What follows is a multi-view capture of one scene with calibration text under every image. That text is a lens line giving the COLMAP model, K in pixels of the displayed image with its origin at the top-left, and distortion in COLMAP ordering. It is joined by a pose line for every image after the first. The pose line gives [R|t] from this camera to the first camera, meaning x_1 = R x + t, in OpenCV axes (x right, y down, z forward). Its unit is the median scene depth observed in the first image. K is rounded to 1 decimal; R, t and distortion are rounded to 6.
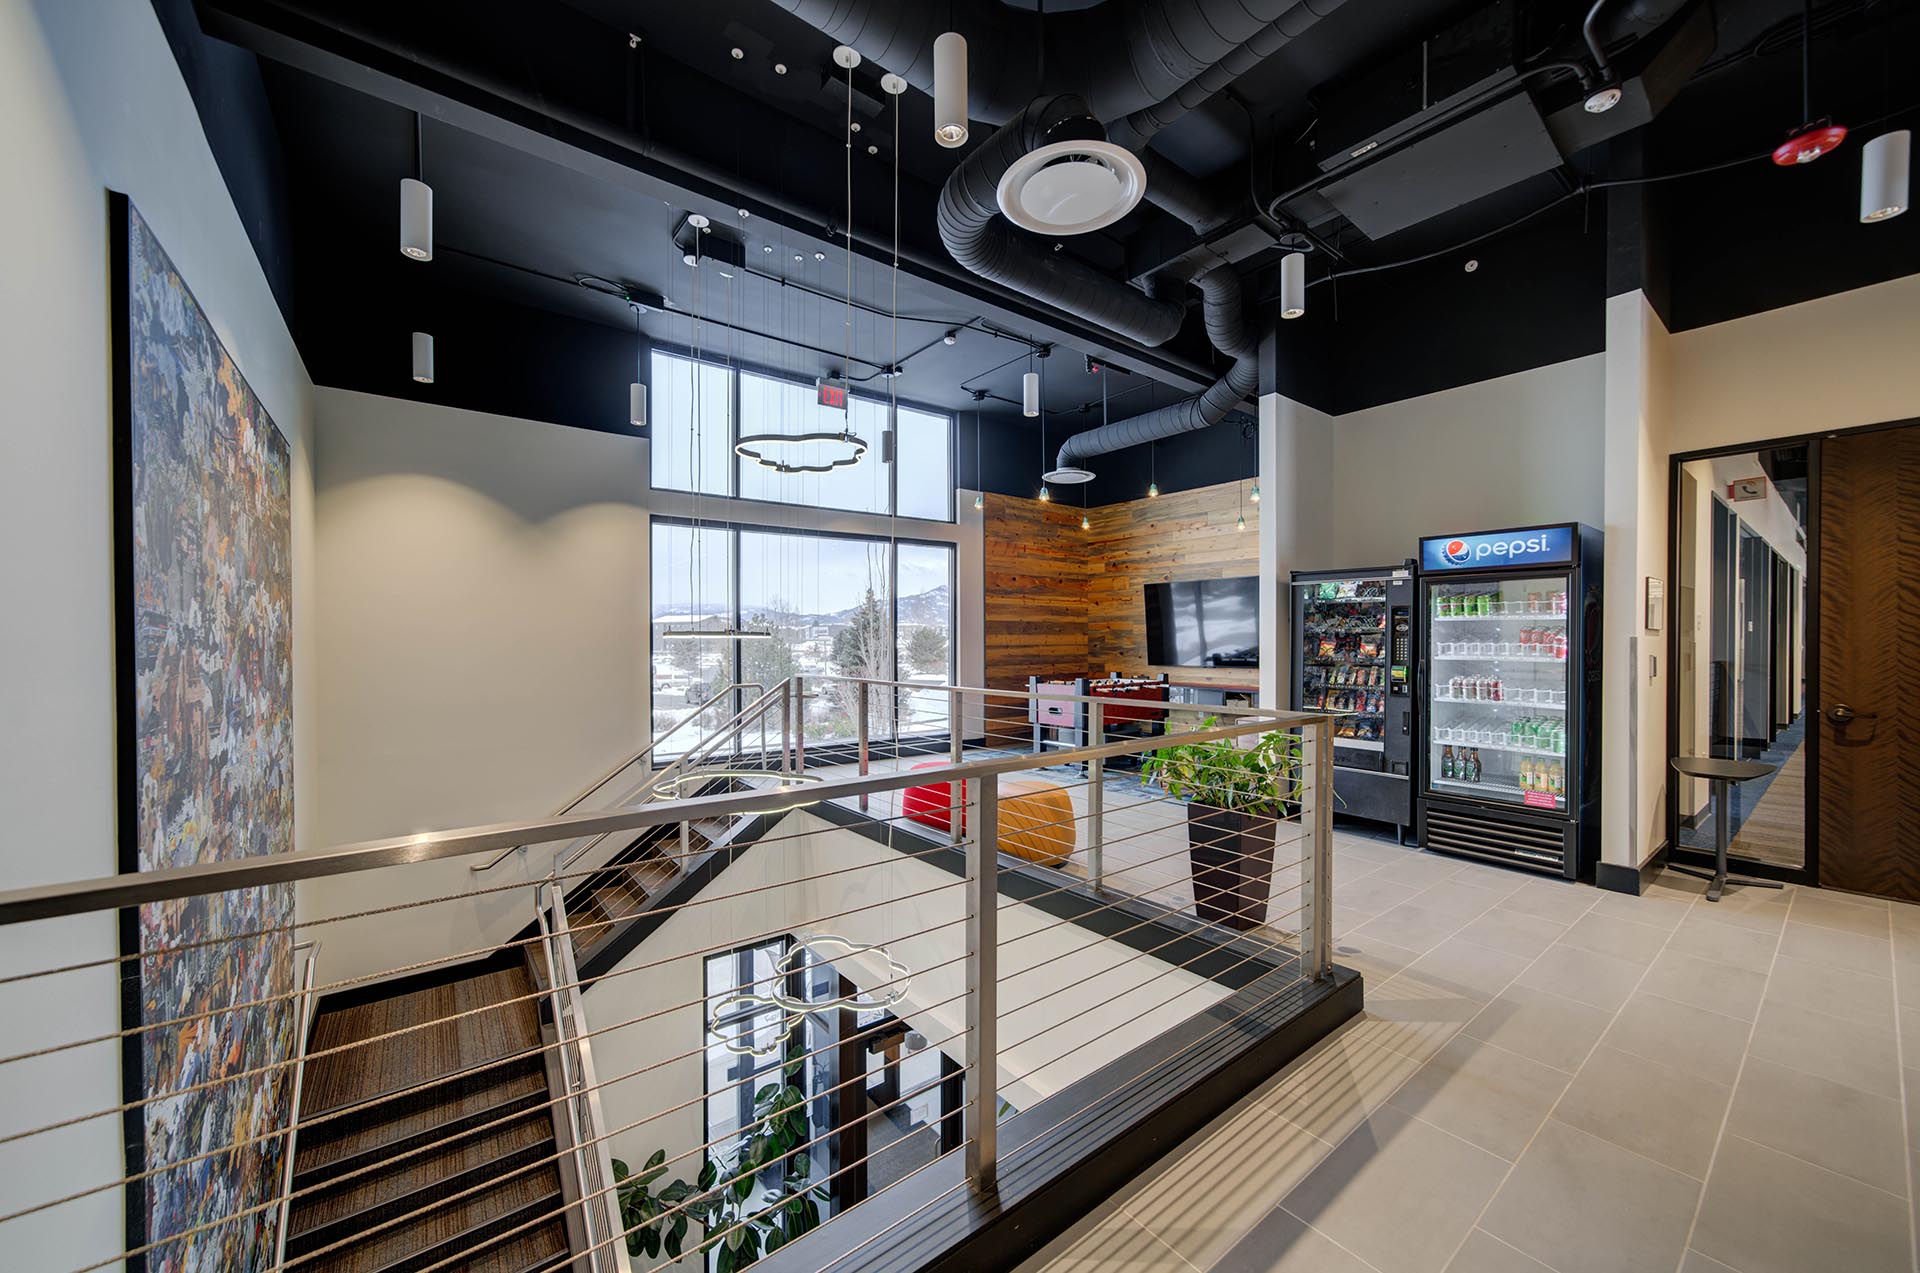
lens RADIAL K [[720.0, 0, 960.0], [0, 720.0, 636.5], [0, 0, 1]] dist [-0.017597, 0.000061]
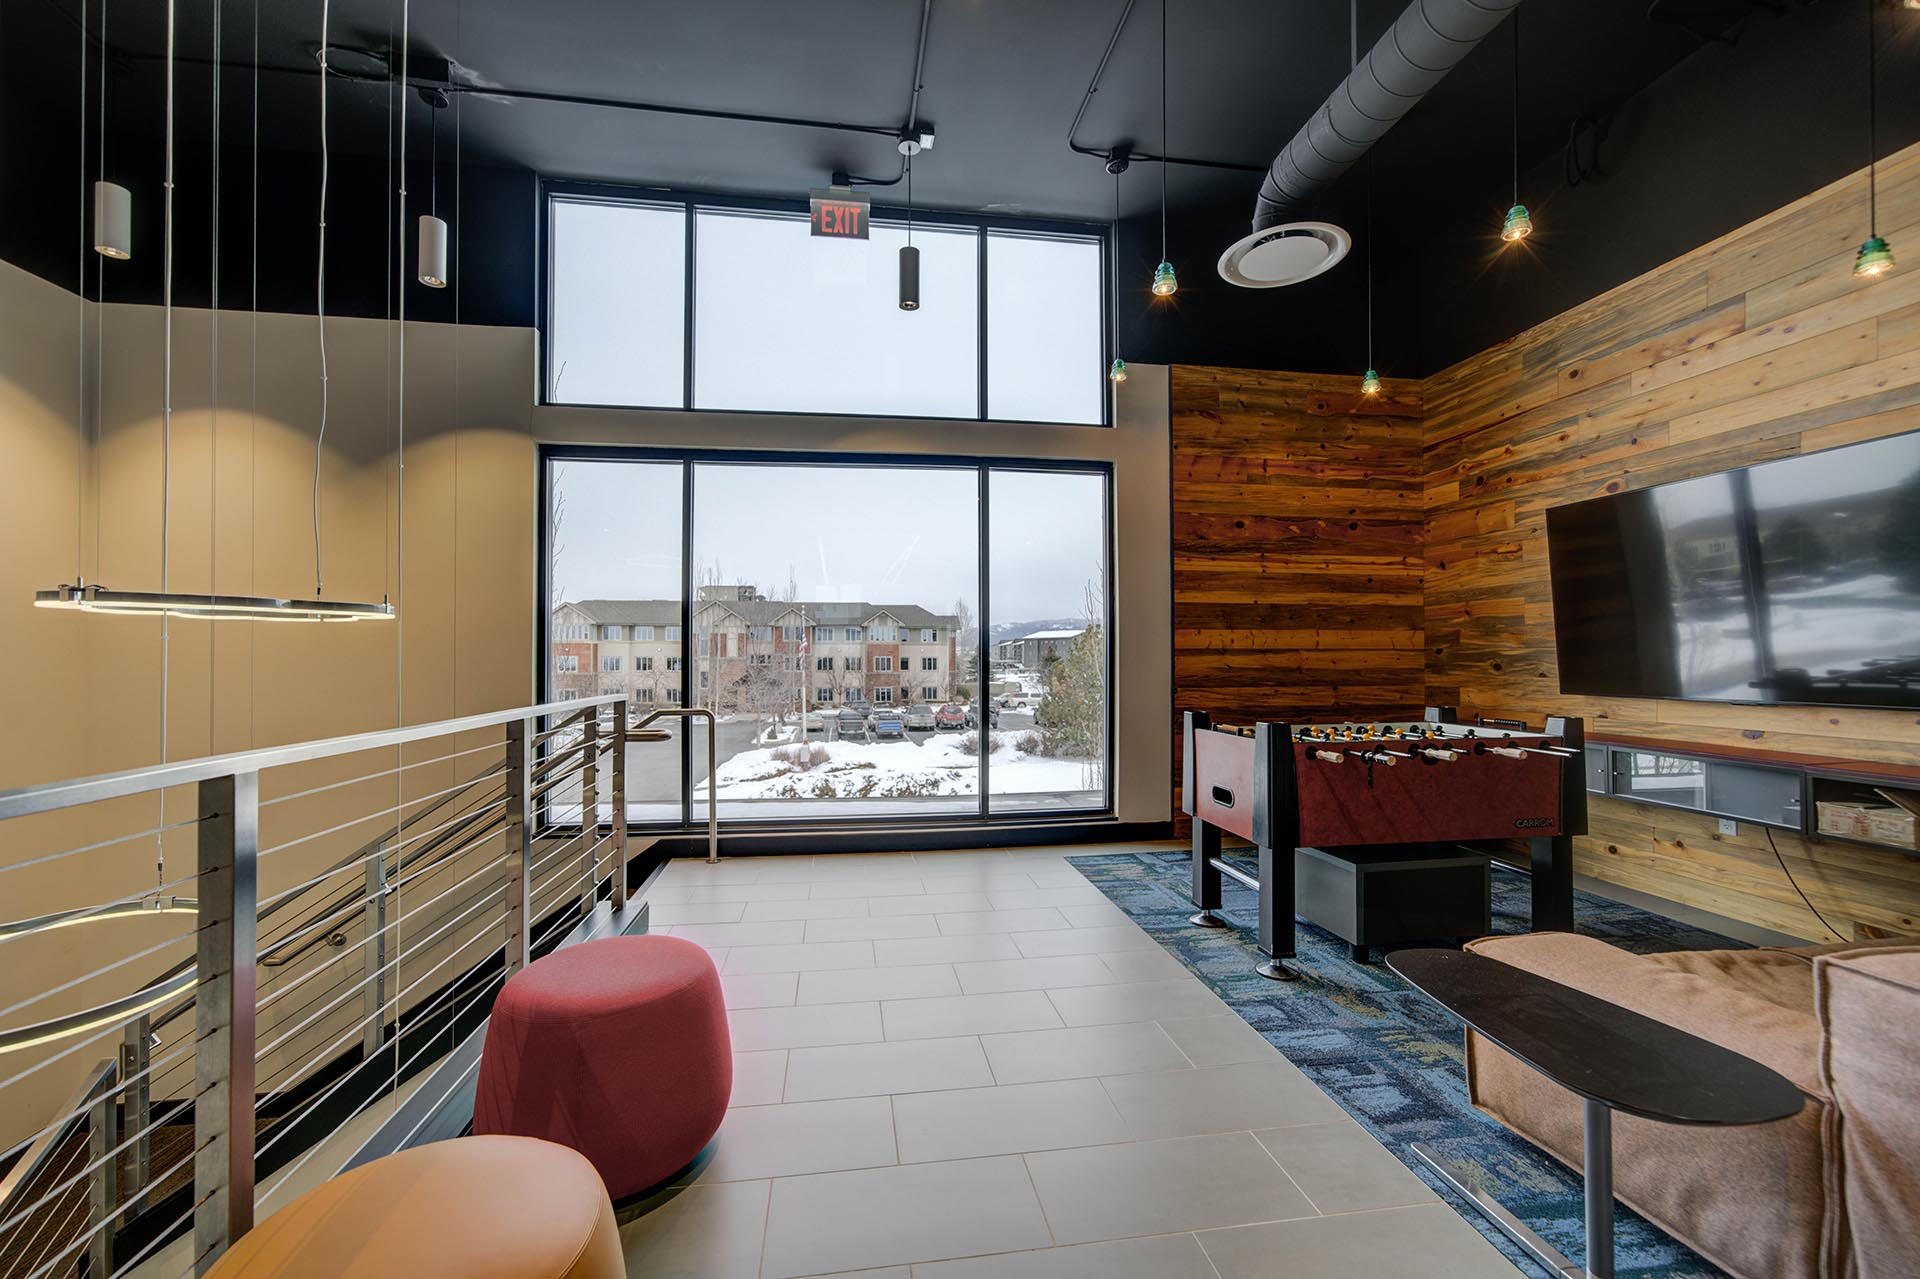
lens RADIAL K [[755.4, 0, 933.2], [0, 755.4, 651.1], [0, 0, 1]] dist [-0.003955, -0.000123]
pose [[0.866414, -0.001237, -0.499325, 0.164611], [0.000151, 0.999998, -0.002215, 0.015418], [0.499326, 0.001844, 0.866412, 0.425935]]
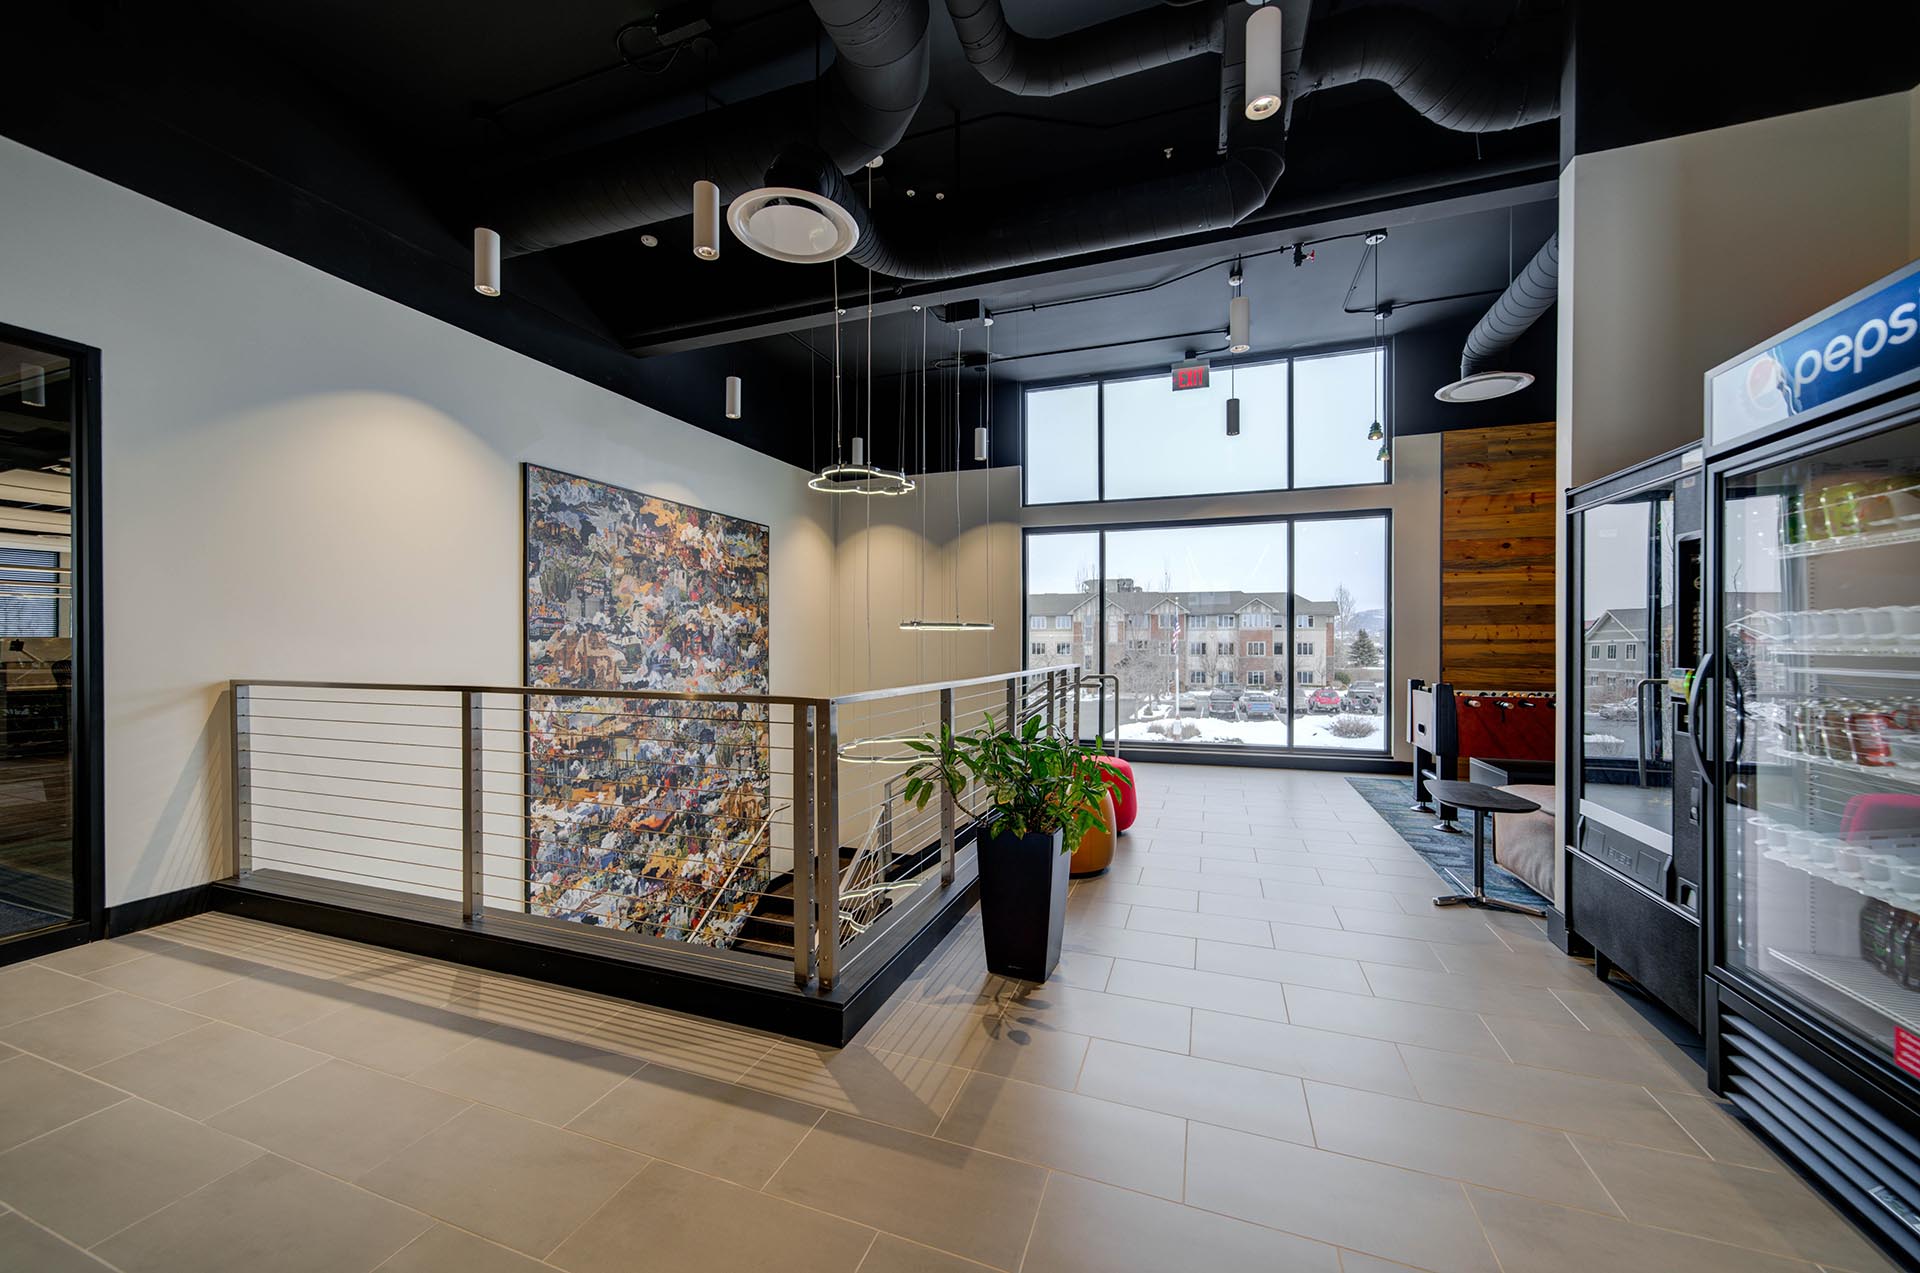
lens RADIAL K [[720.0, 0, 960.0], [0, 720.0, 636.5], [0, 0, 1]] dist [-0.017597, 0.000061]
pose [[0.550265, -0.001986, -0.834988, 0.379996], [0.001434, 0.999998, -0.001433, 0.009868], [0.834989, -0.000409, 0.550267, 0.181446]]
